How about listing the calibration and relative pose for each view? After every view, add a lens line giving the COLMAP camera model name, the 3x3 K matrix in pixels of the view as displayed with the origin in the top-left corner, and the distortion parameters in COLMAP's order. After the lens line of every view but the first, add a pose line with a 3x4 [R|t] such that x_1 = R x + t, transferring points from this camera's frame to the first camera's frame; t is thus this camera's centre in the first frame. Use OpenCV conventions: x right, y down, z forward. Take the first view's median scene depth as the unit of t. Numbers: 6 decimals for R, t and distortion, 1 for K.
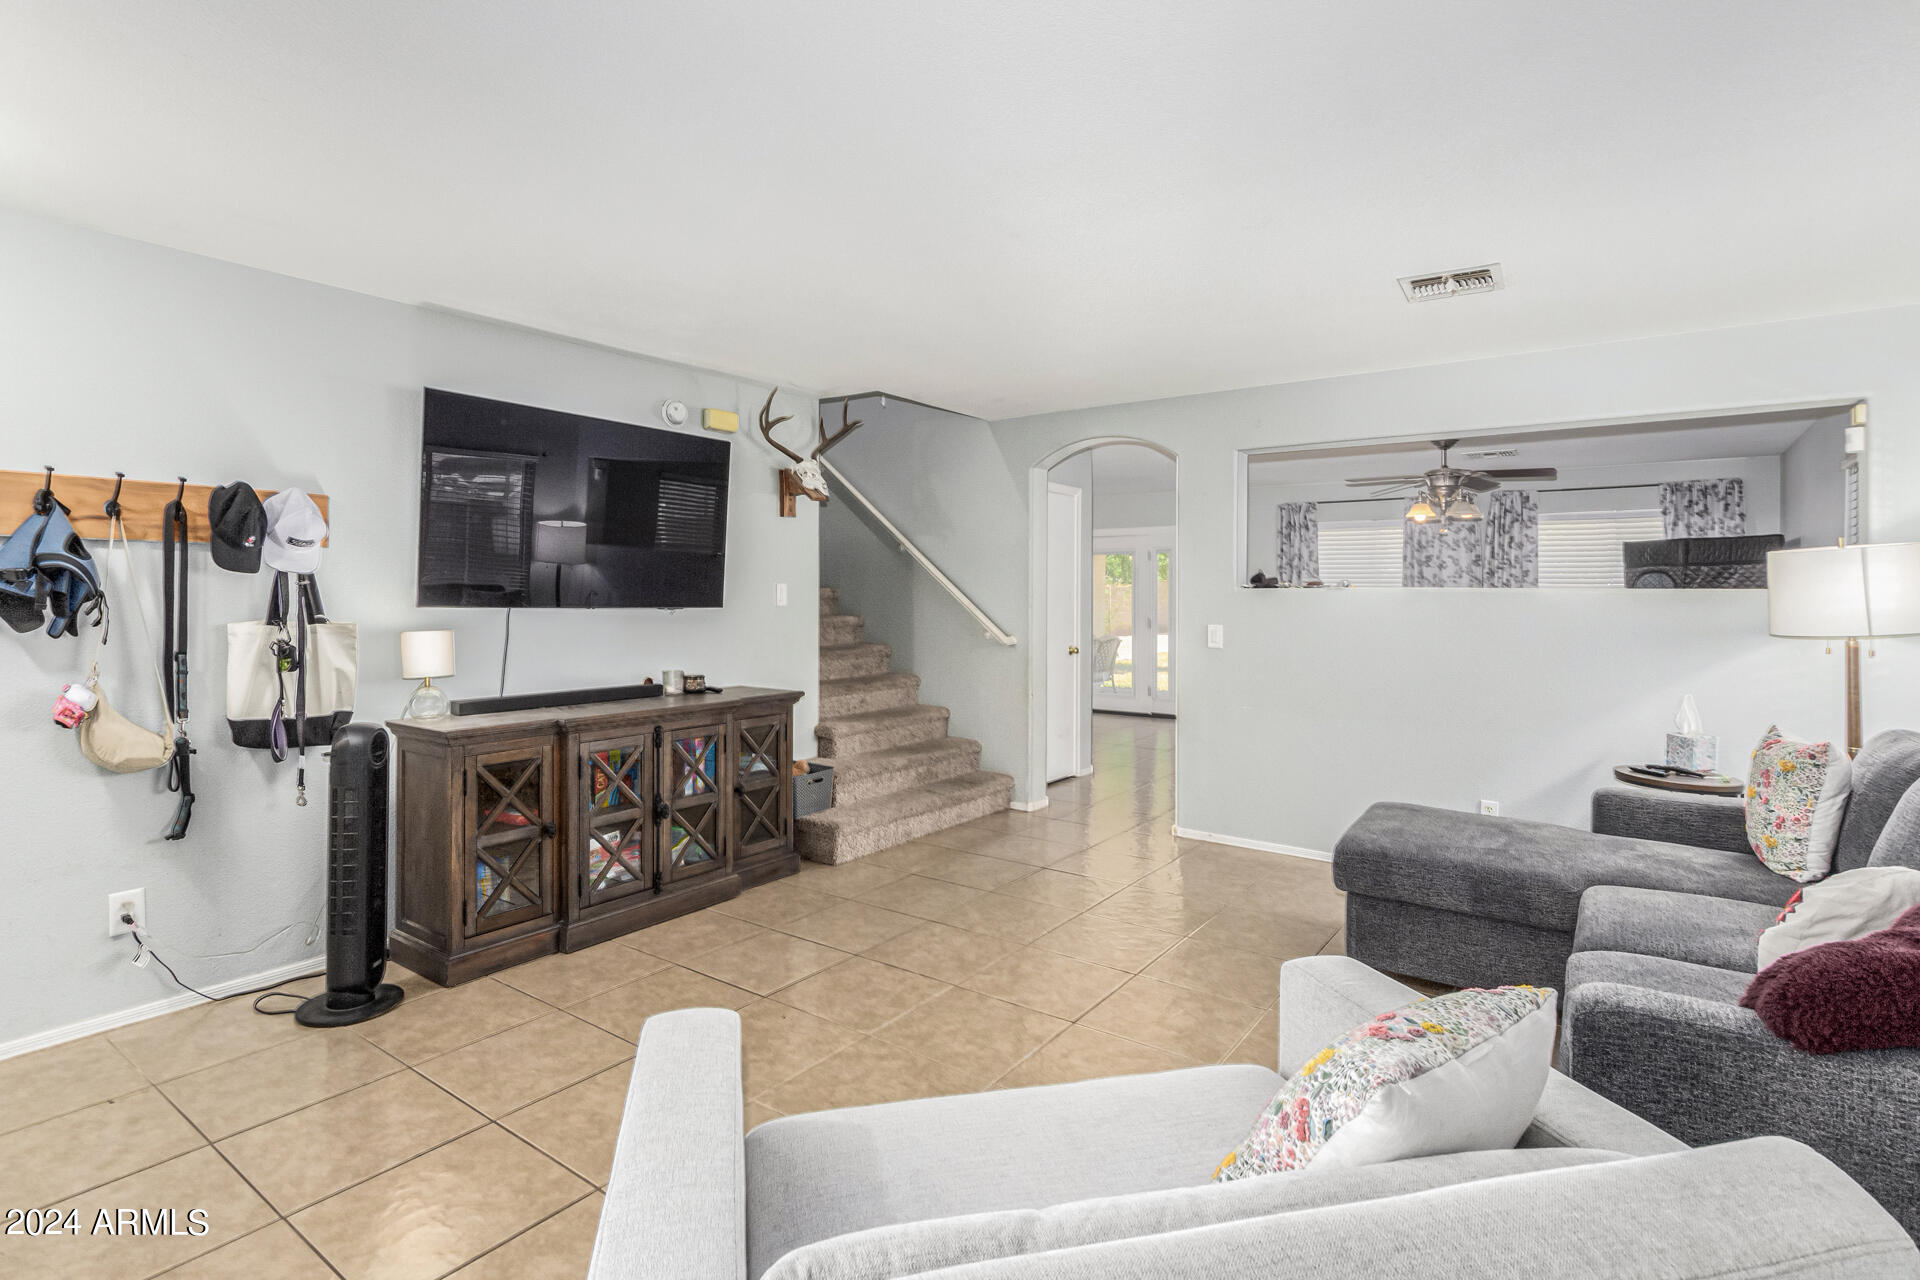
lens RADIAL K [[929.8, 0, 952.2], [0, 929.8, 602.9], [0, 0, 1]] dist [0.005395, 0.000466]
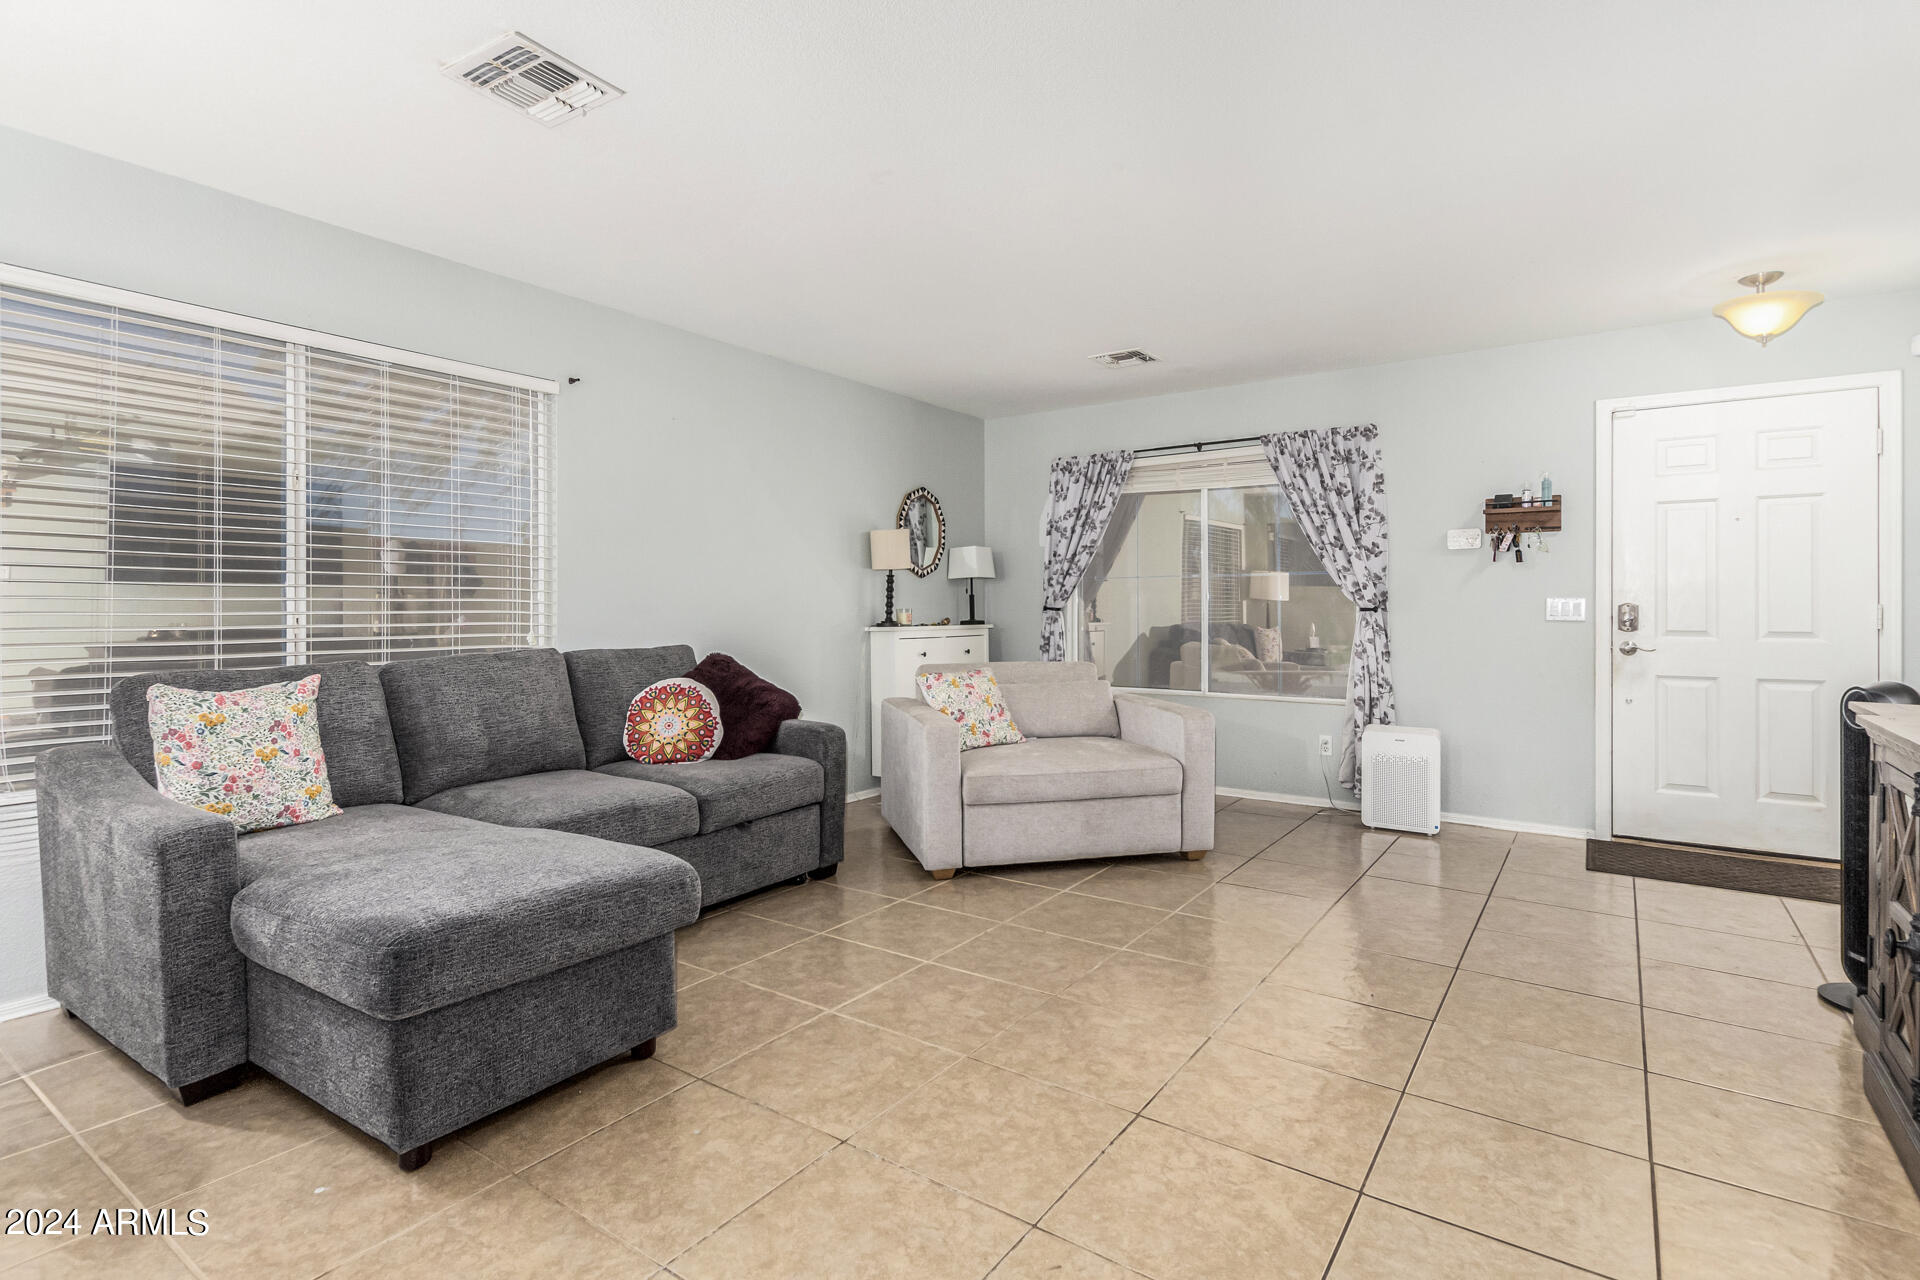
lens RADIAL K [[929.8, 0, 952.2], [0, 929.8, 602.9], [0, 0, 1]] dist [0.005395, 0.000466]
pose [[-0.999957, -0.006565, -0.006572, 0.183295], [-0.006594, 0.999969, 0.004389, 0.043367], [0.006543, 0.004432, -0.999969, 1.445363]]
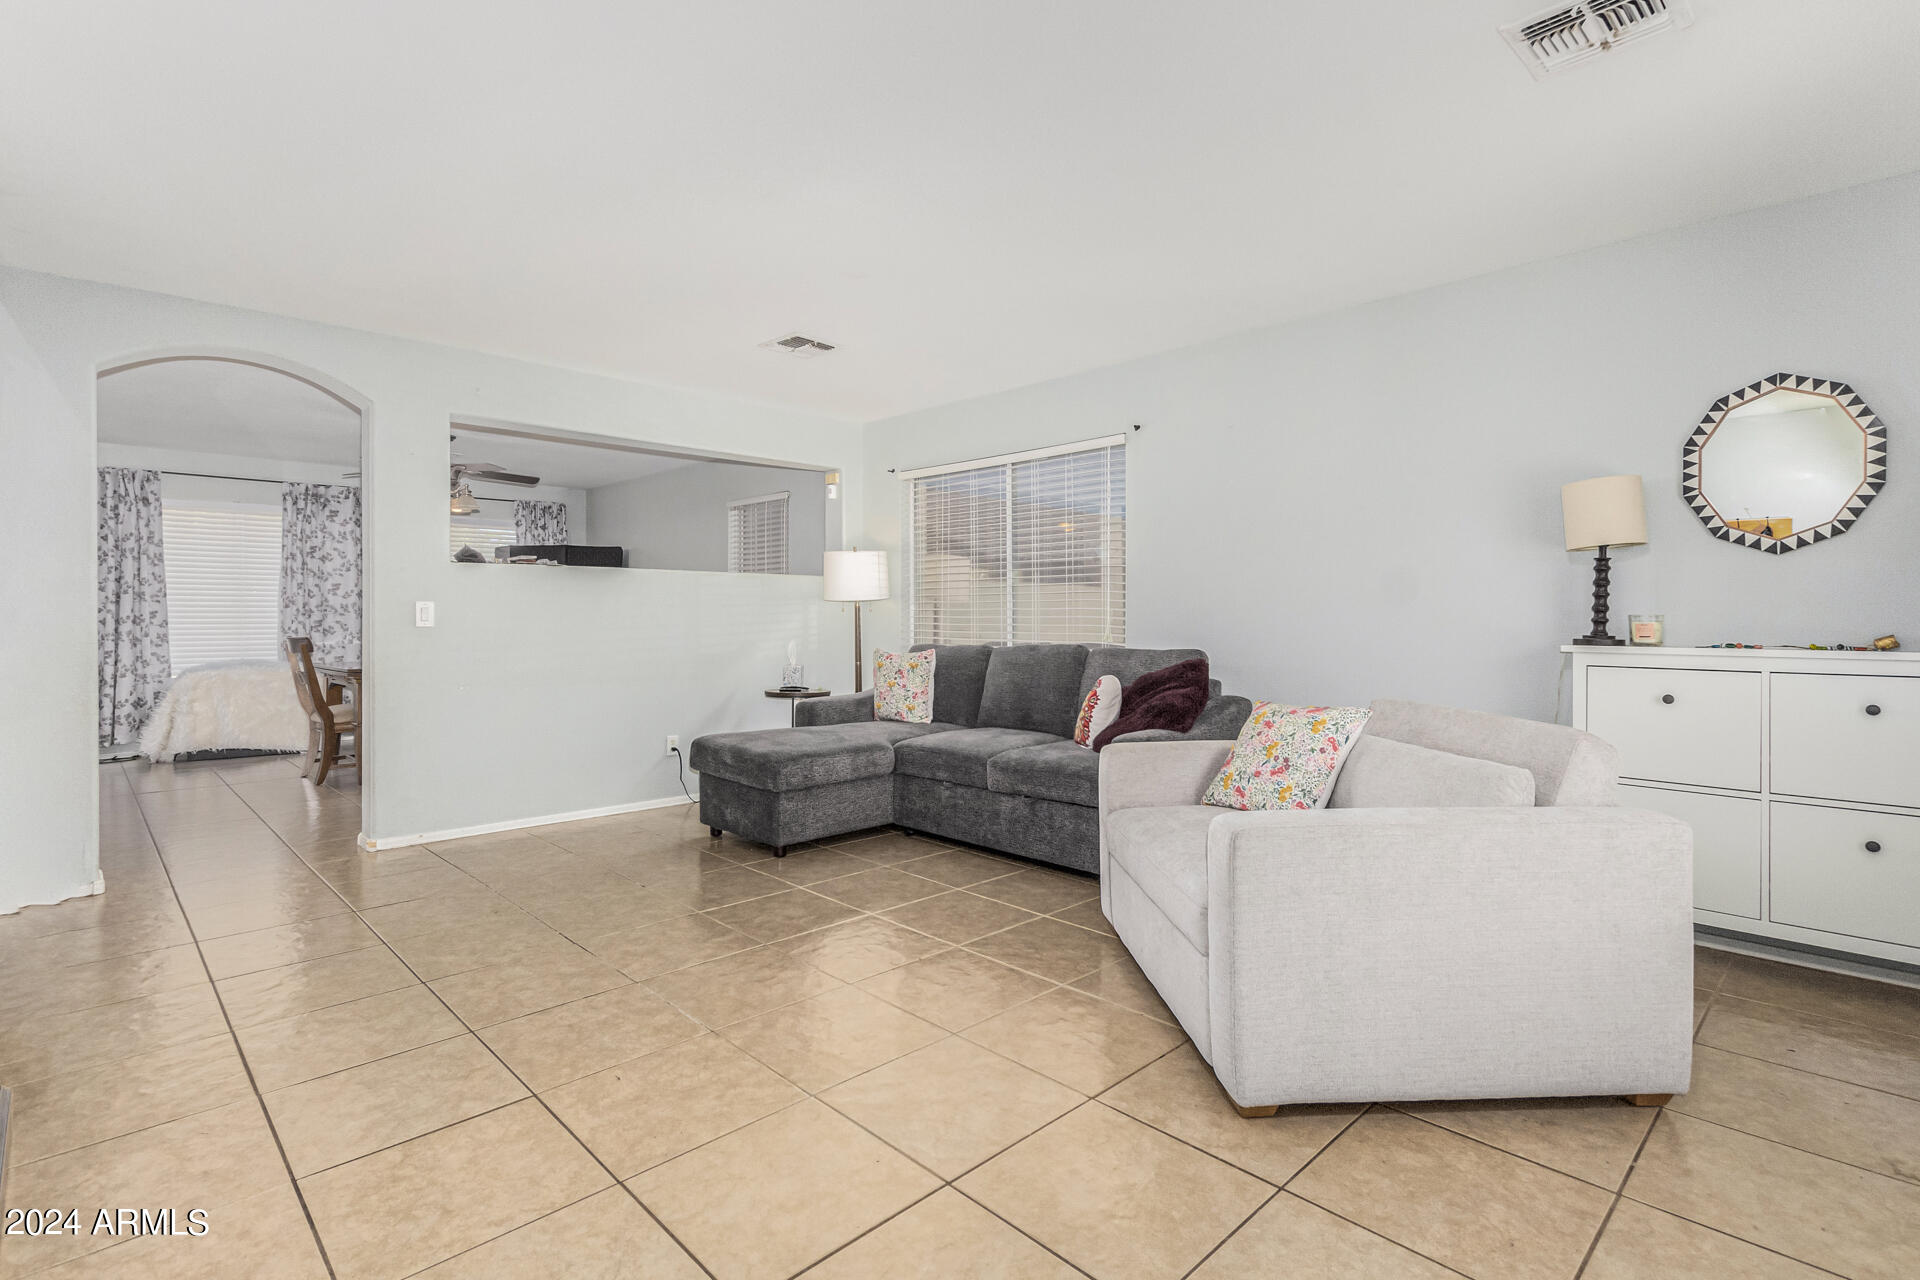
lens RADIAL K [[910.4, 0, 945.9], [0, 910.4, 609.8], [0, 0, 1]] dist [0.001450, 0.000027]
pose [[0.176722, -0.000350, 0.984261, -0.653844], [0.010130, 0.999948, -0.001463, 0.049787], [-0.984209, 0.010229, 0.176717, 0.454090]]
